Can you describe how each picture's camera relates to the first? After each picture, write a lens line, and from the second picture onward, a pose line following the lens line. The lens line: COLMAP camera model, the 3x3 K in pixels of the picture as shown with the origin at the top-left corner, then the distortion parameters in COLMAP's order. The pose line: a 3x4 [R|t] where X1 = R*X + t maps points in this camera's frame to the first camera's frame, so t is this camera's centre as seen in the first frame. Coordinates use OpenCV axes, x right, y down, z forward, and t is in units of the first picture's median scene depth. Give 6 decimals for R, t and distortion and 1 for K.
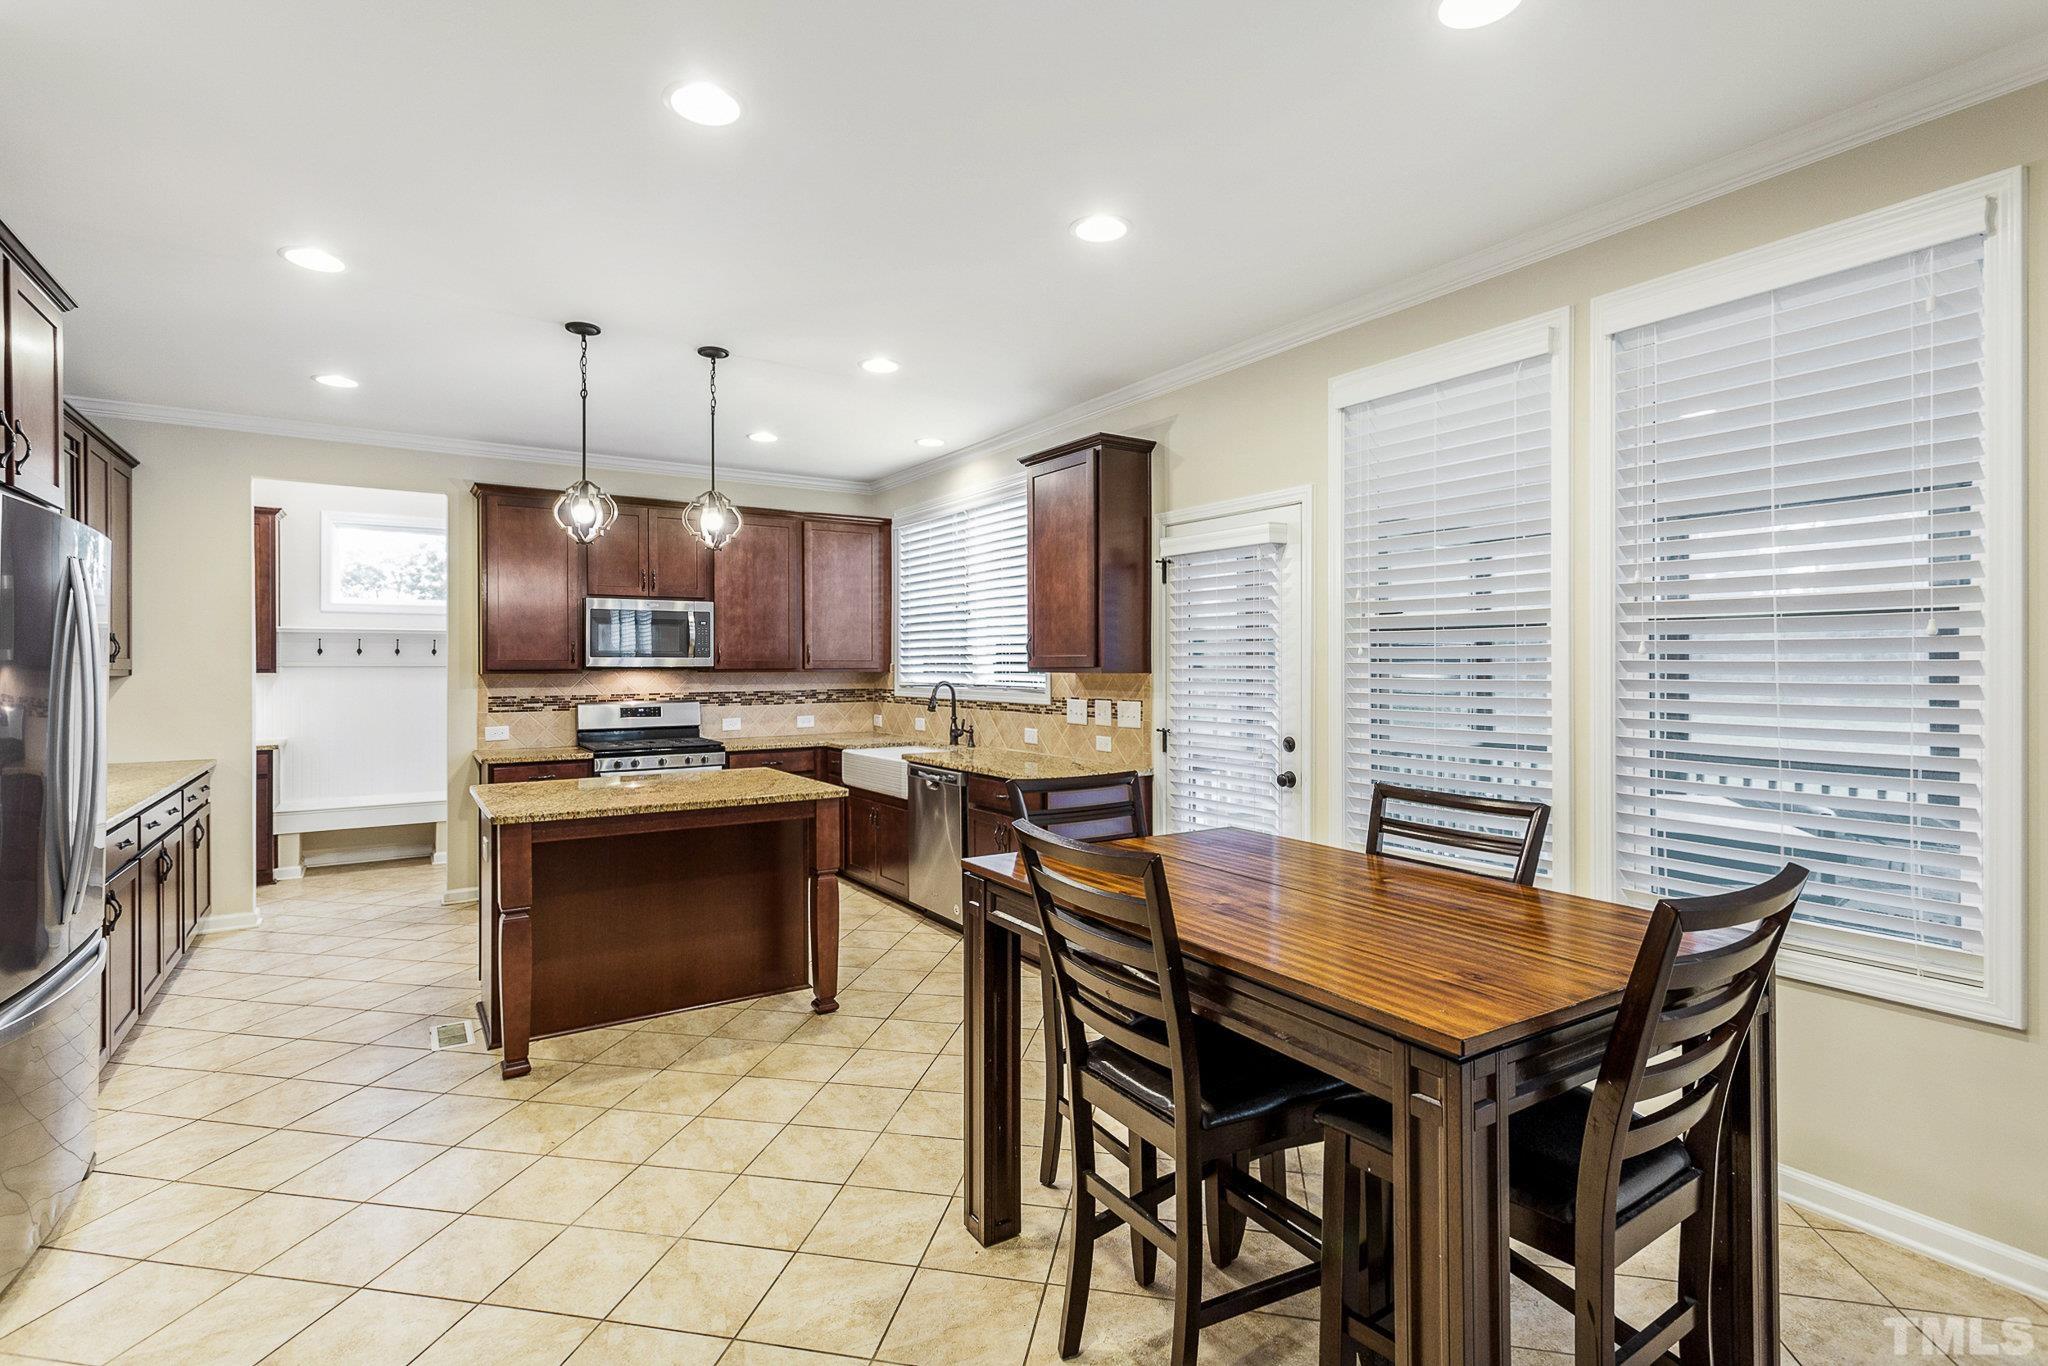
lens RADIAL K [[996.6, 0, 1034.5], [0, 996.6, 665.0], [0, 0, 1]] dist [0.011426, 0.000574]
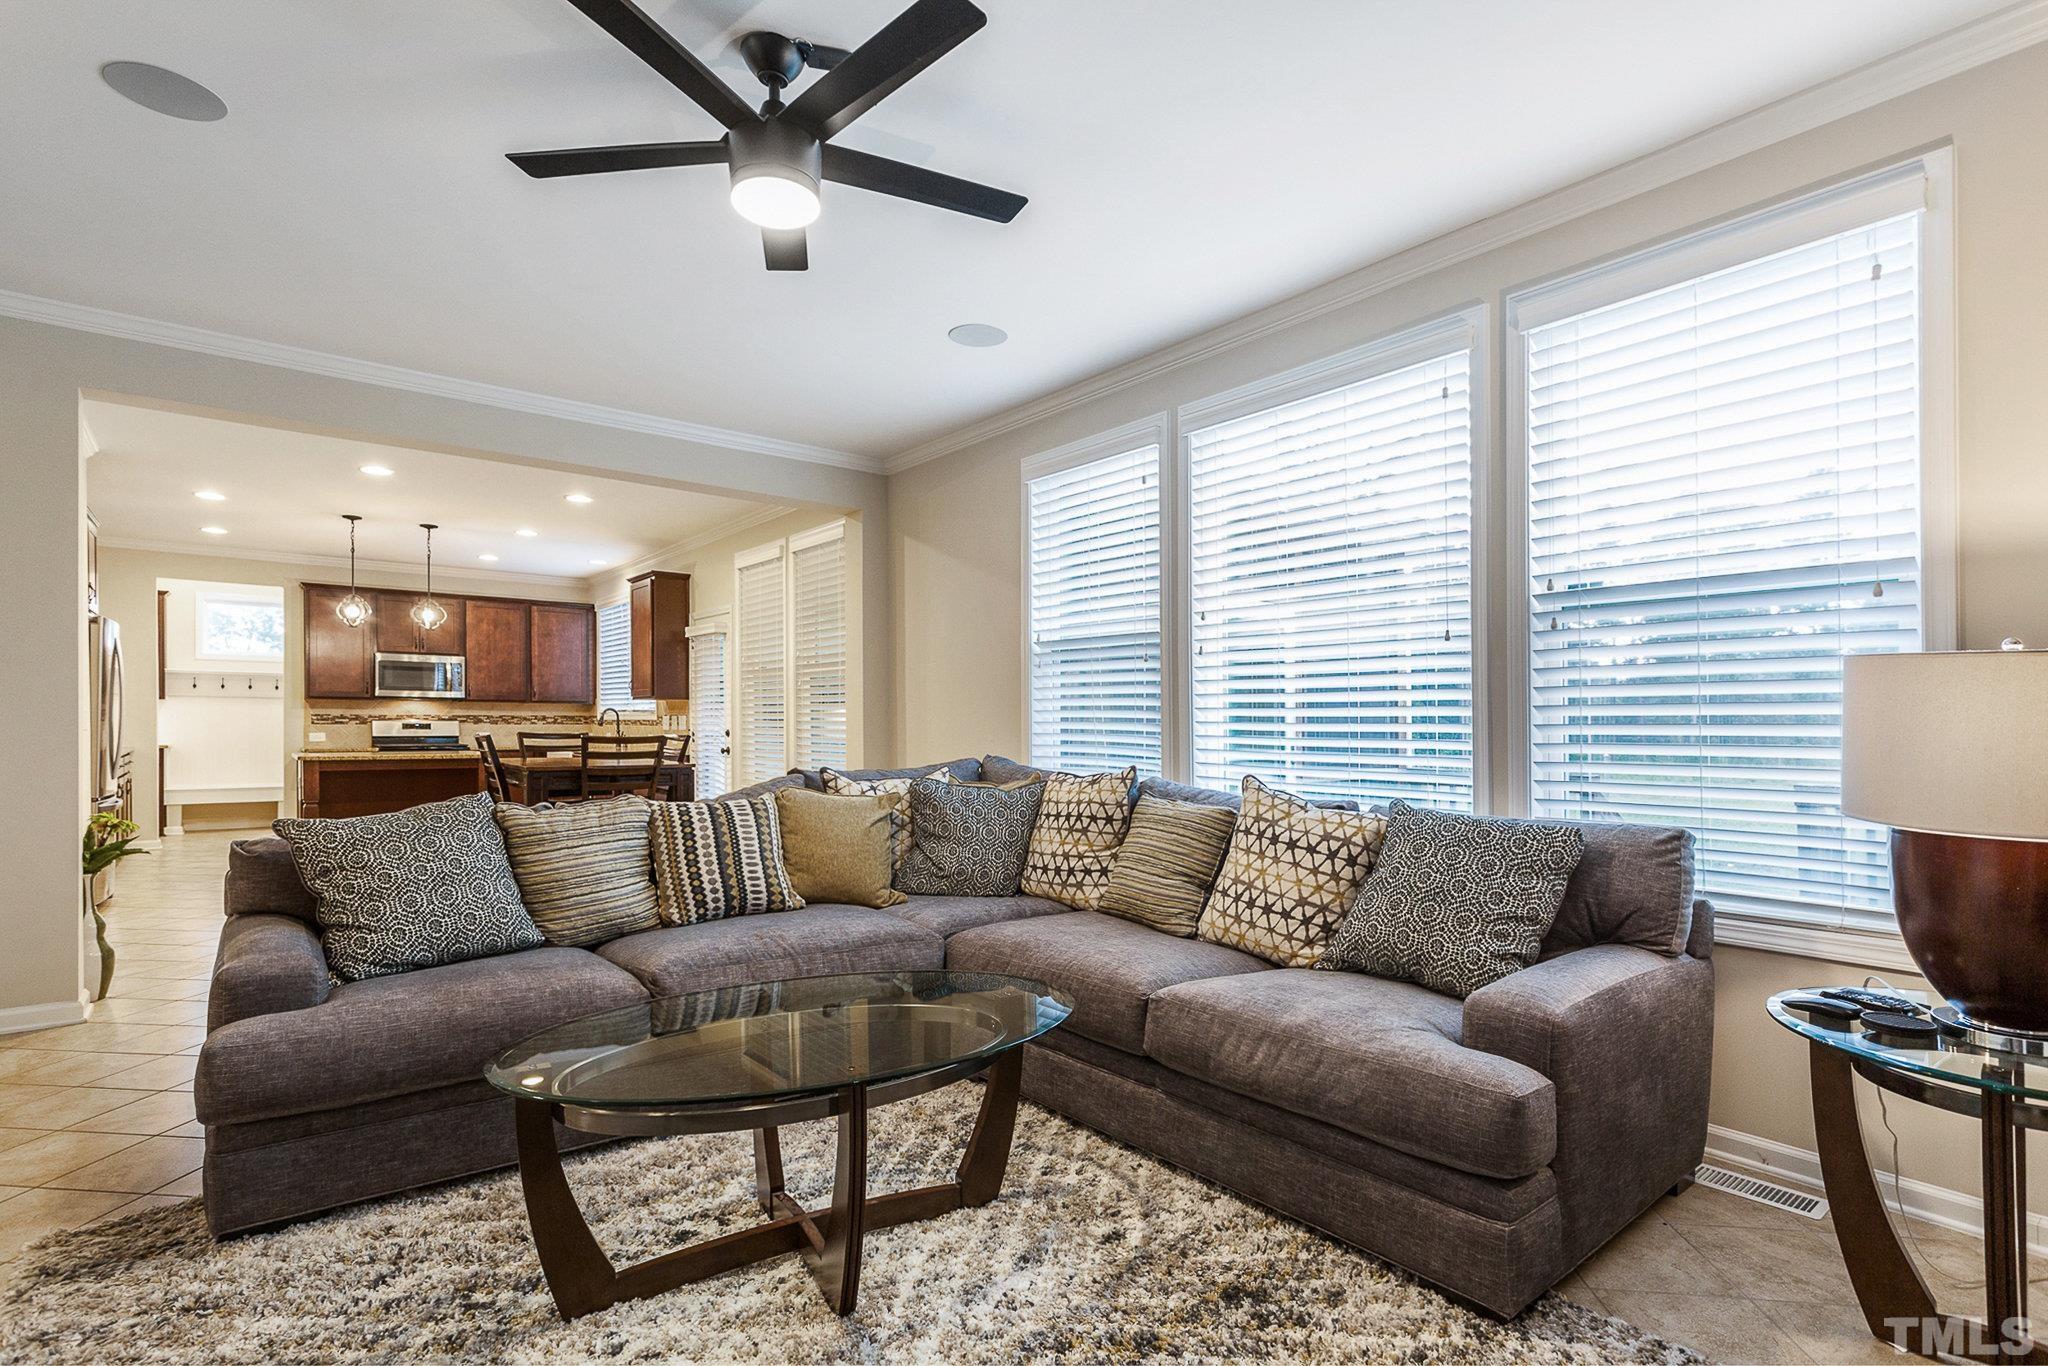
lens RADIAL K [[996.6, 0, 1023.9], [0, 996.6, 735.2], [0, 0, 1]] dist [0.011426, 0.000574]
pose [[0.995788, 0.007370, 0.091394, 0.417047], [-0.008493, 0.999893, 0.011910, 0.034484], [-0.091296, -0.012636, 0.995744, -0.660184]]
